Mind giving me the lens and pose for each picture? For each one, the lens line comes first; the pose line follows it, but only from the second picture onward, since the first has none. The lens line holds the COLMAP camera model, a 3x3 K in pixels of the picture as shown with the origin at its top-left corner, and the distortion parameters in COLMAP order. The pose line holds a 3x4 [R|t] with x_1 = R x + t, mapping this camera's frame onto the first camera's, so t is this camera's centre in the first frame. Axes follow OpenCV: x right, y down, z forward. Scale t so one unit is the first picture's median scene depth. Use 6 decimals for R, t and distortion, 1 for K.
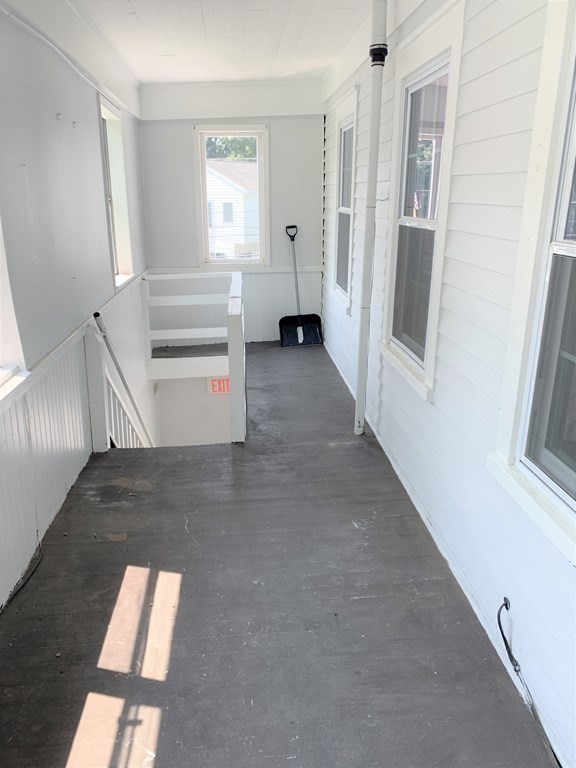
lens RADIAL K [[568.1, 0, 288.0], [0, 568.1, 384.0], [0, 0, 1]] dist [0.011199, -0.003284]
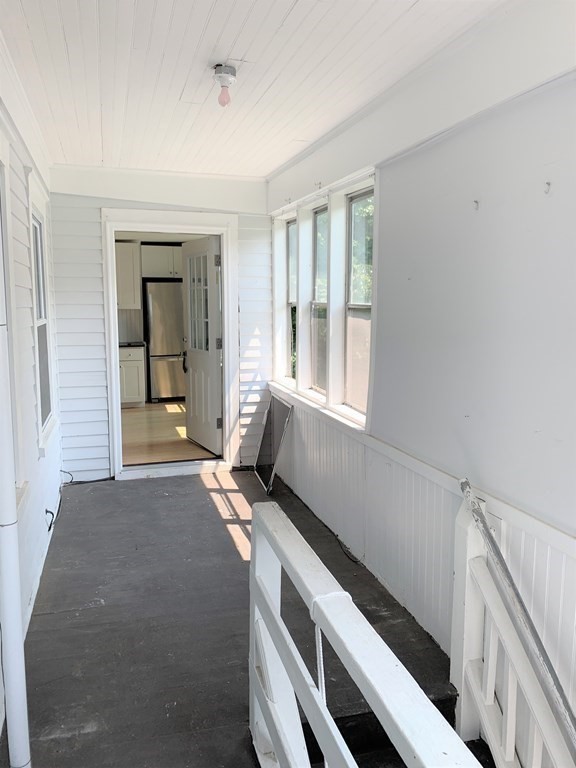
lens RADIAL K [[568.1, 0, 288.0], [0, 568.1, 384.0], [0, 0, 1]] dist [0.011199, -0.003284]
pose [[-0.976741, 0.029185, -0.212427, -0.007415], [-0.071750, 0.889098, 0.452059, -0.767334], [0.202062, 0.456786, -0.866324, 2.228293]]
